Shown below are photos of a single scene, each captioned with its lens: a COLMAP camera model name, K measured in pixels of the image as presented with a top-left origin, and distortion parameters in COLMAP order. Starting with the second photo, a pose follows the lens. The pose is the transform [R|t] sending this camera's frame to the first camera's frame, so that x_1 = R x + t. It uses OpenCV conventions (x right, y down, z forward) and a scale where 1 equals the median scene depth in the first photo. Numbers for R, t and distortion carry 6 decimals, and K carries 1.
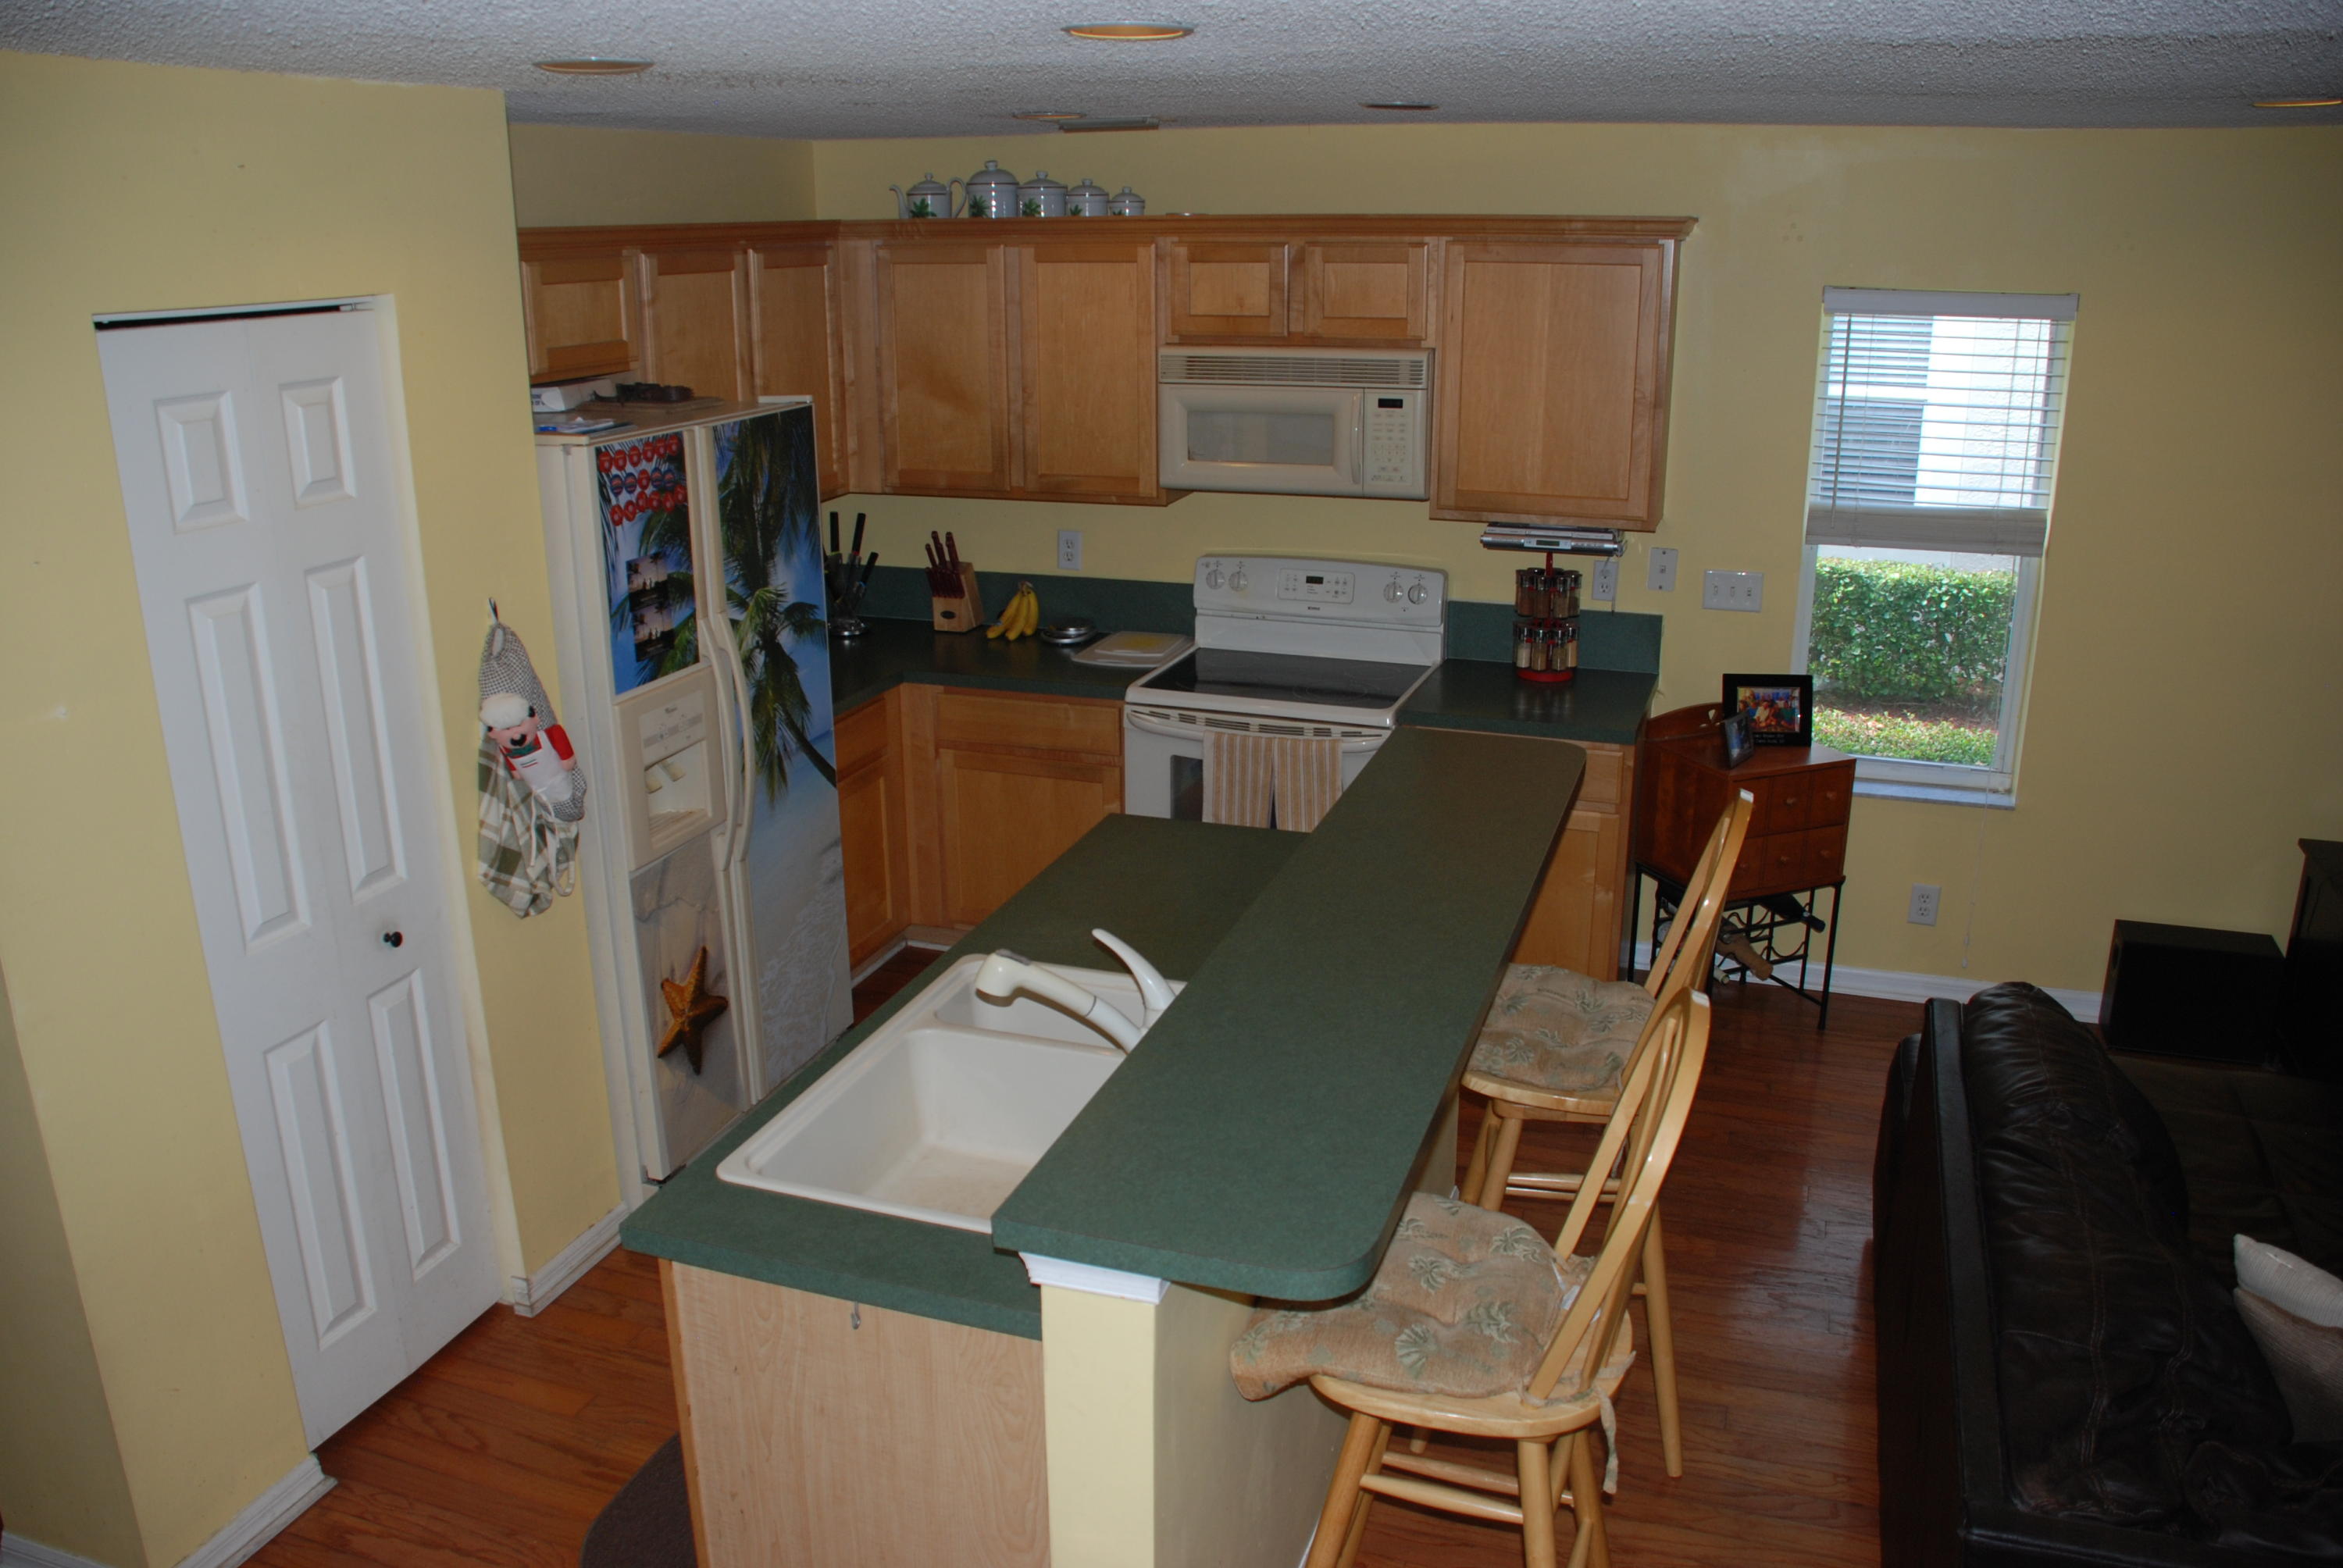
lens RADIAL K [[1822.8, 0, 1171.5], [0, 1822.8, 784.0], [0, 0, 1]] dist [-0.166851, 0.114426]
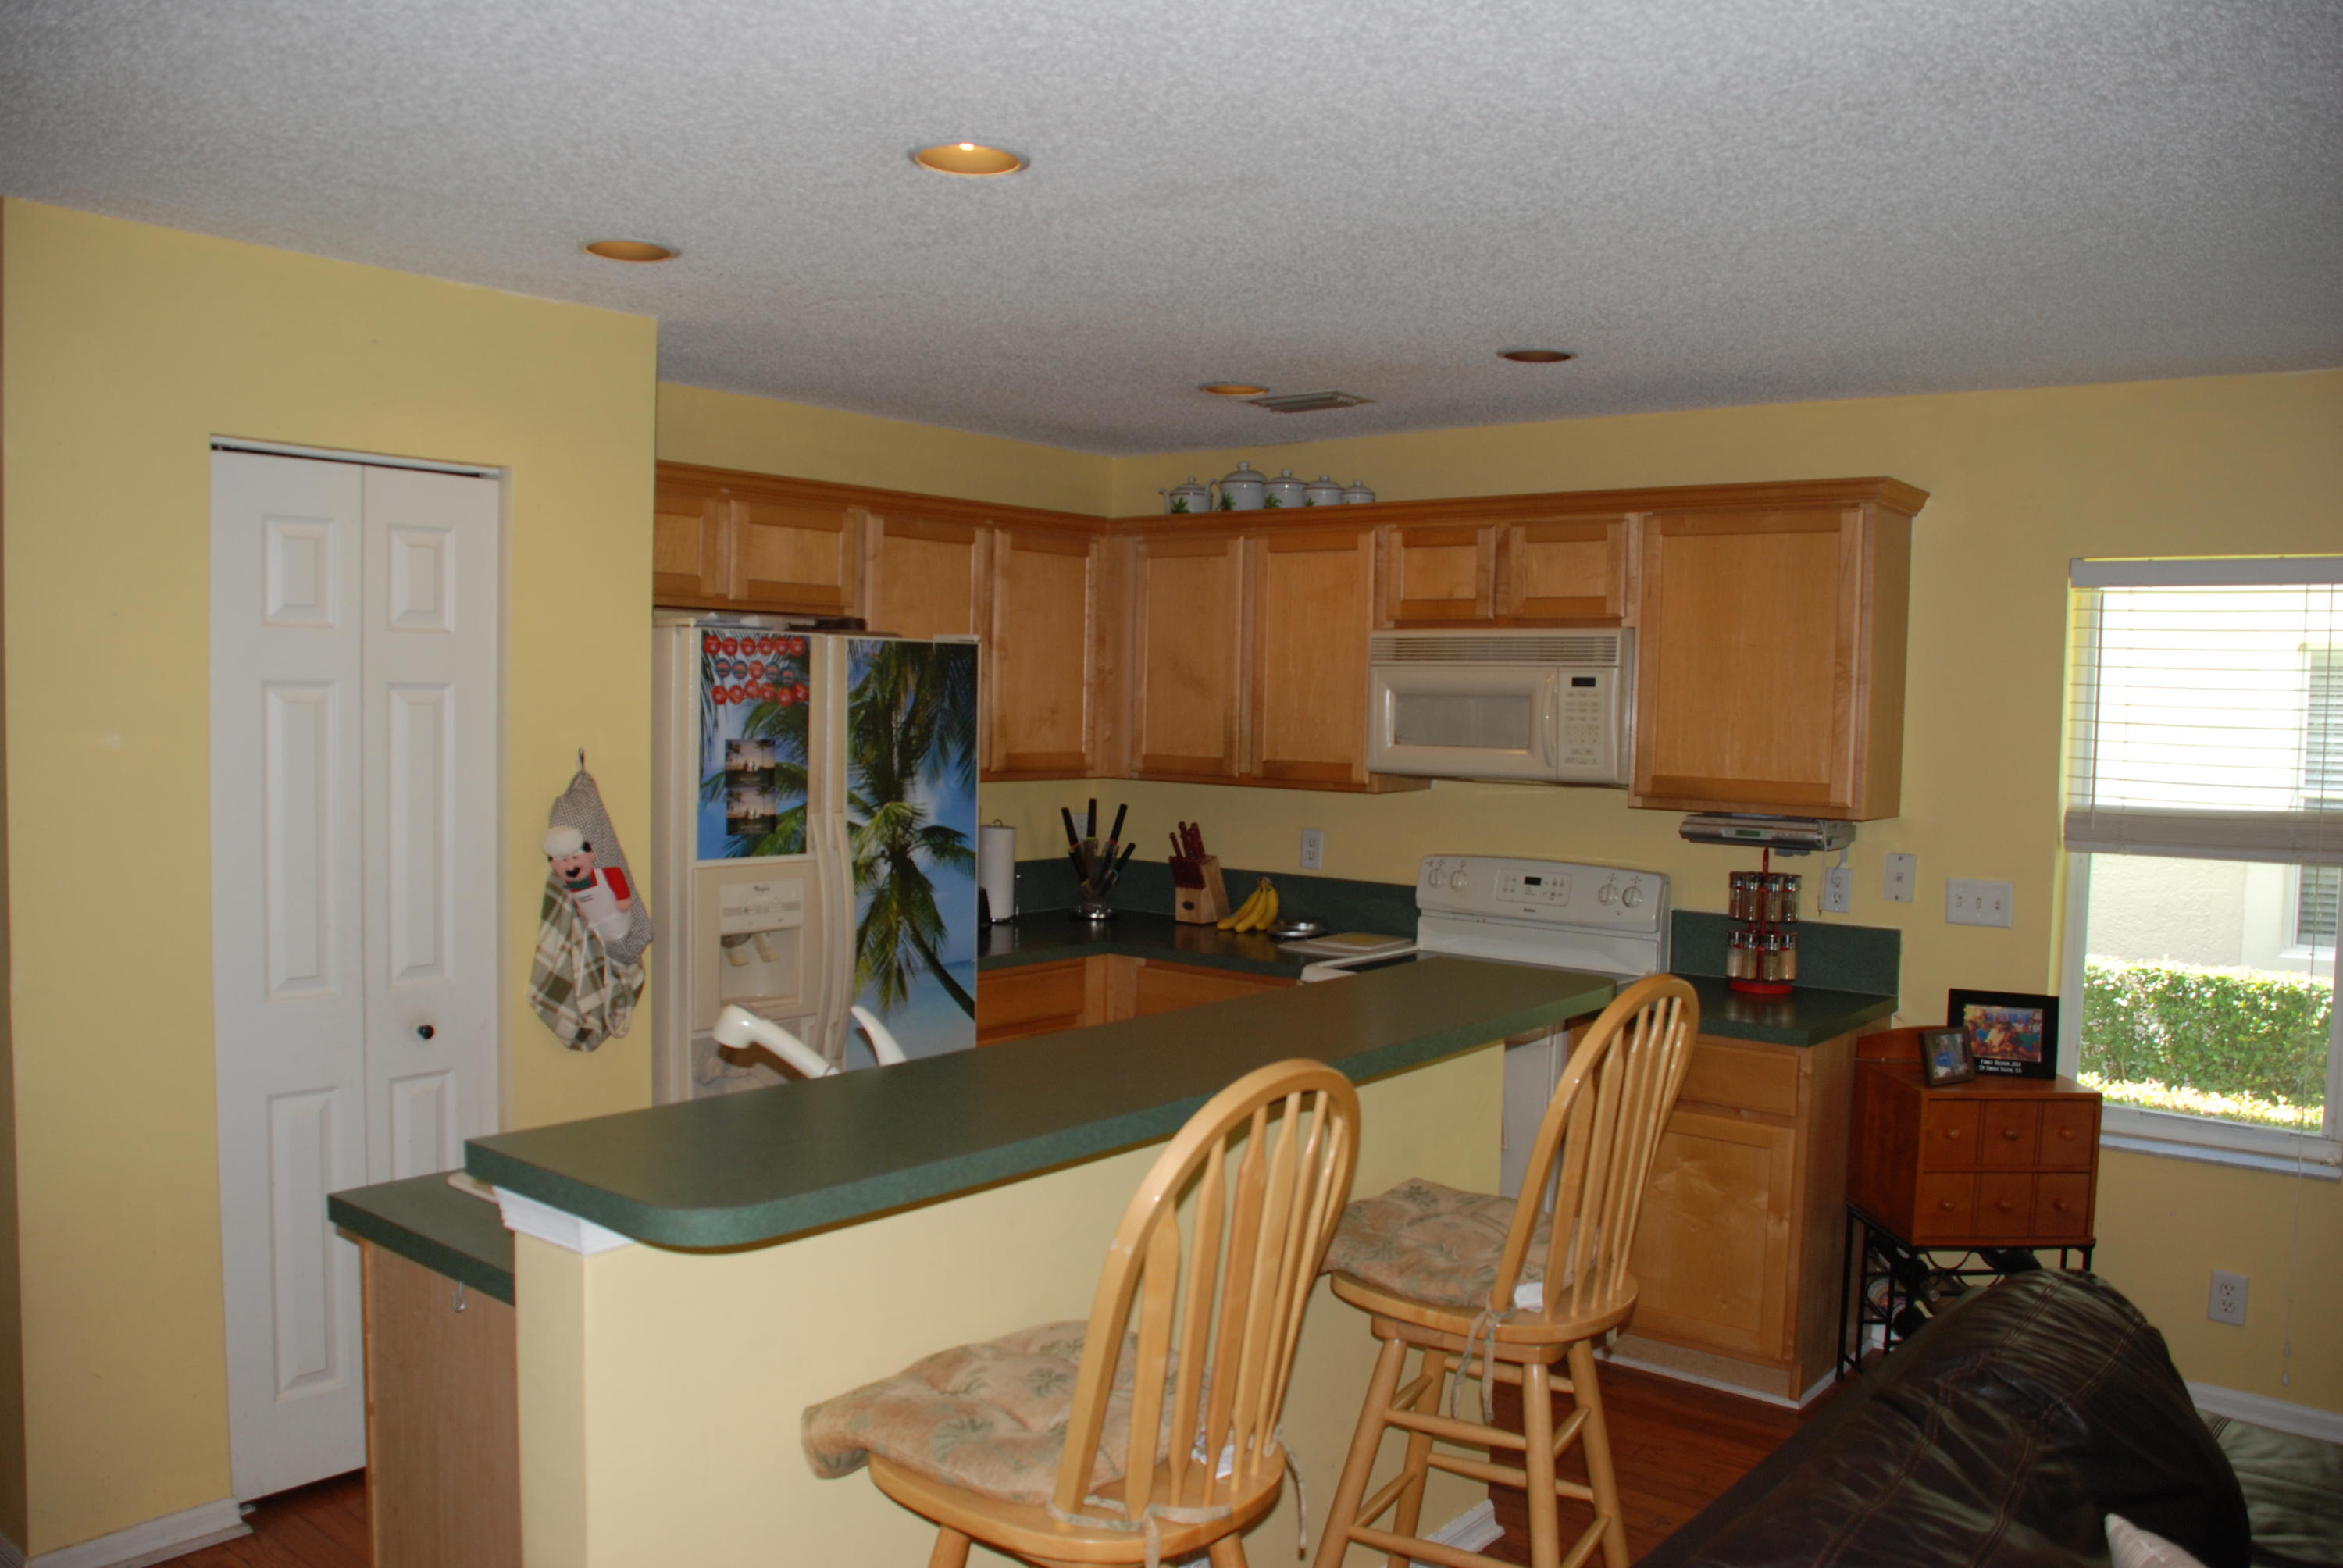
lens RADIAL K [[1822.8, 0, 1171.5], [0, 1822.8, 784.0], [0, 0, 1]] dist [-0.166851, 0.114426]
pose [[0.940562, 0.041733, -0.337048, 0.240725], [-0.126933, 0.963698, -0.234894, 0.093746], [0.315009, 0.263715, 0.911715, 0.072691]]
